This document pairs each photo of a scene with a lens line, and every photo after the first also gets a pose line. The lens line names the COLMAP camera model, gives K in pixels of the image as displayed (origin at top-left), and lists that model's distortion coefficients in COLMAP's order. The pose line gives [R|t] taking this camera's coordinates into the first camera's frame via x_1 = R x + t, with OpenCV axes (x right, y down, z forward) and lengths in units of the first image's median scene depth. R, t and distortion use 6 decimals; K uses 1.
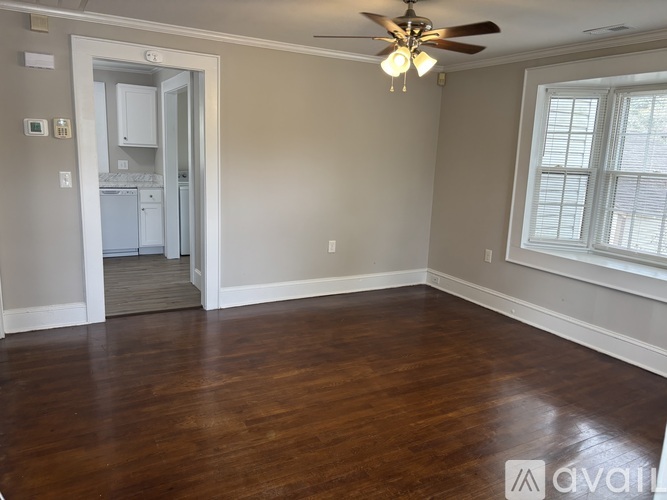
lens RADIAL K [[511.3, 0, 332.3], [0, 511.3, 247.0], [0, 0, 1]] dist [0.051653, -0.022026]
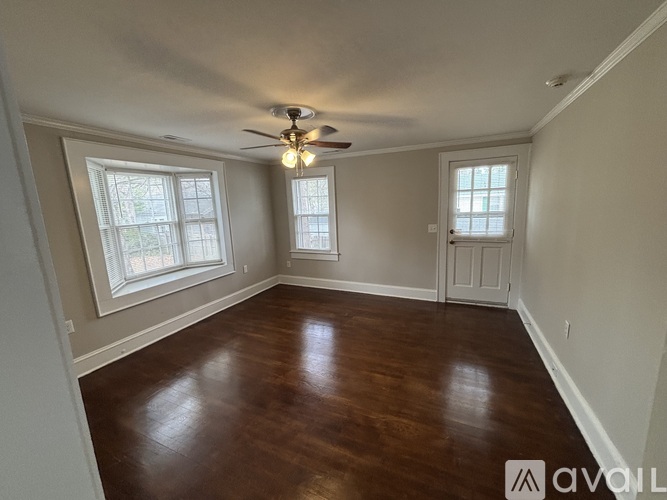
lens RADIAL K [[268.7, 0, 333.1], [0, 268.7, 250.7], [0, 0, 1]] dist [0.001706, 0.000285]
pose [[-0.598132, -0.164431, 0.784347, -0.601077], [0.152750, 0.937389, 0.312999, -0.329606], [-0.786705, 0.307024, -0.535566, 1.404669]]
